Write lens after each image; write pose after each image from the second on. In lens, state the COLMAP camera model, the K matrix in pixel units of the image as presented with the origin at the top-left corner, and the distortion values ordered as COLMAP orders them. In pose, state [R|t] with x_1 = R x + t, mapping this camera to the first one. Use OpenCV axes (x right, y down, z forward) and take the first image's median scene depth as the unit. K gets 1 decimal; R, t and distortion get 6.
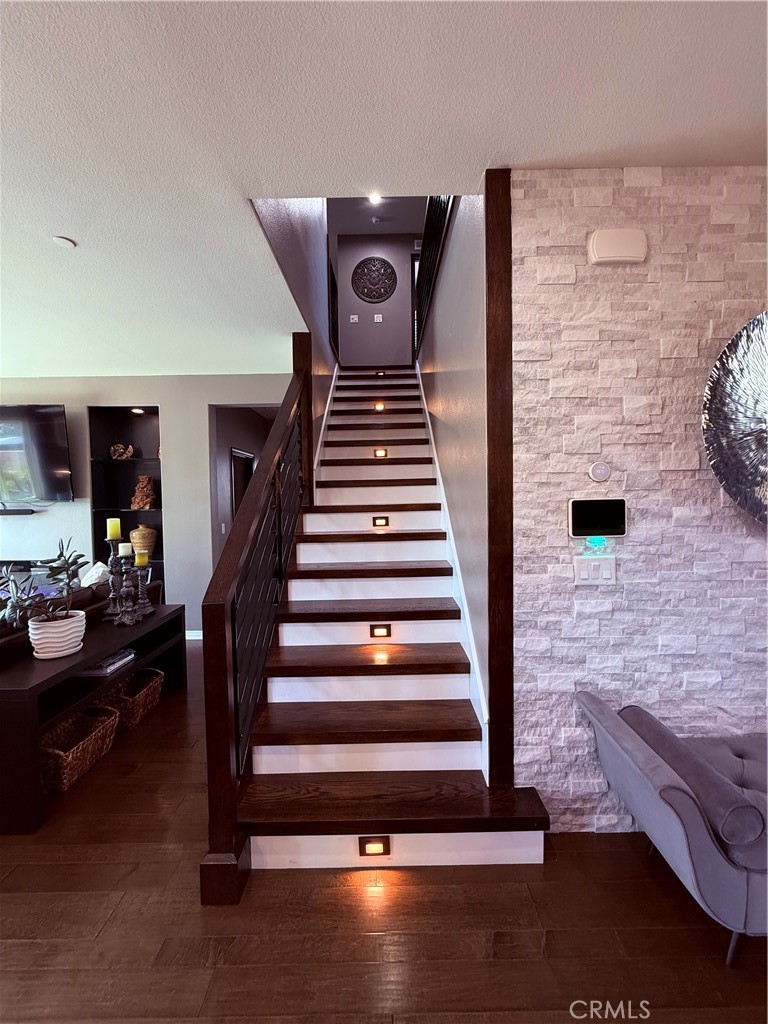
lens RADIAL K [[404.5, 0, 384.0], [0, 404.5, 512.0], [0, 0, 1]] dist [0.001418, 0.000040]
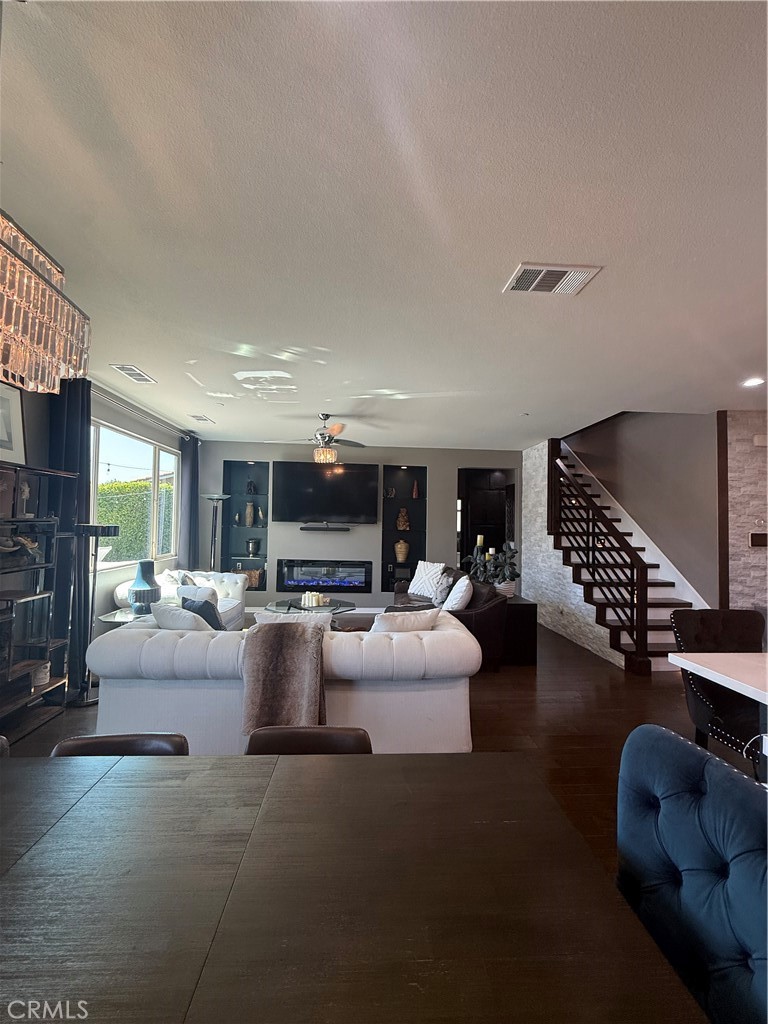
lens RADIAL K [[404.5, 0, 384.0], [0, 404.5, 512.0], [0, 0, 1]] dist [0.001418, 0.000040]
pose [[0.997375, 0.035095, 0.063342, -2.078645], [-0.030760, 0.997199, -0.068170, 0.086959], [-0.065557, 0.066043, 0.995661, -1.476187]]
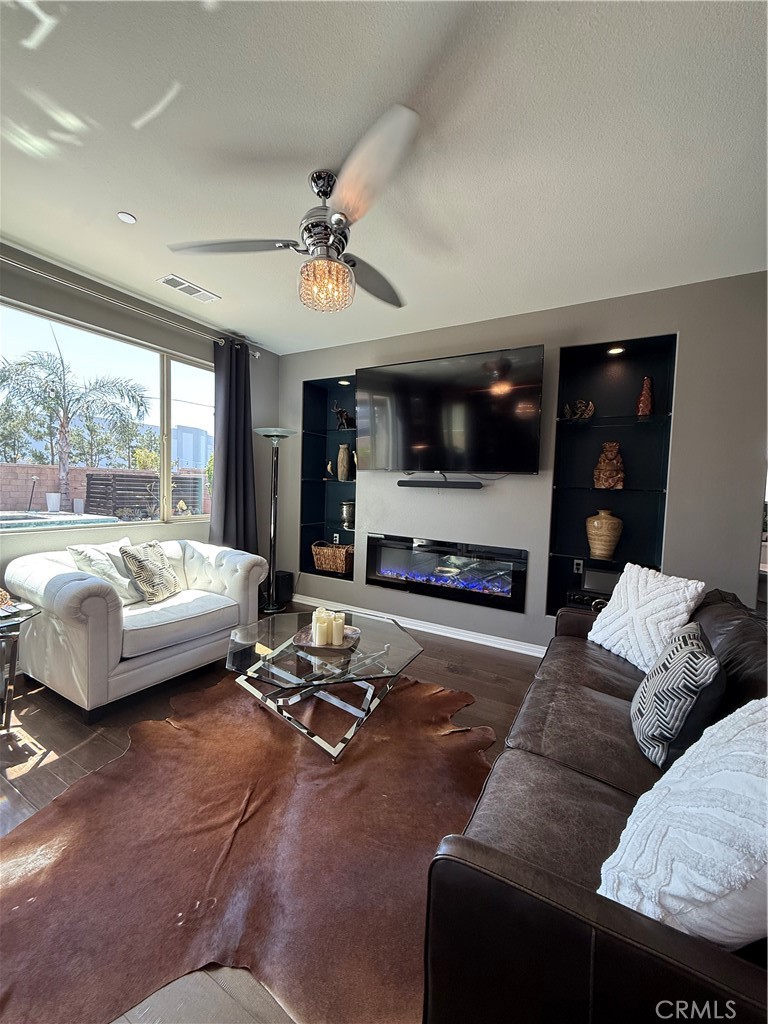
lens RADIAL K [[406.5, 0, 383.1], [0, 406.5, 508.2], [0, 0, 1]] dist [0.001631, 0.000281]
pose [[0.863376, 0.069851, -0.499703, -1.559595], [-0.065435, 0.997508, 0.026379, 0.092239], [0.500300, 0.009923, 0.865795, 0.474562]]
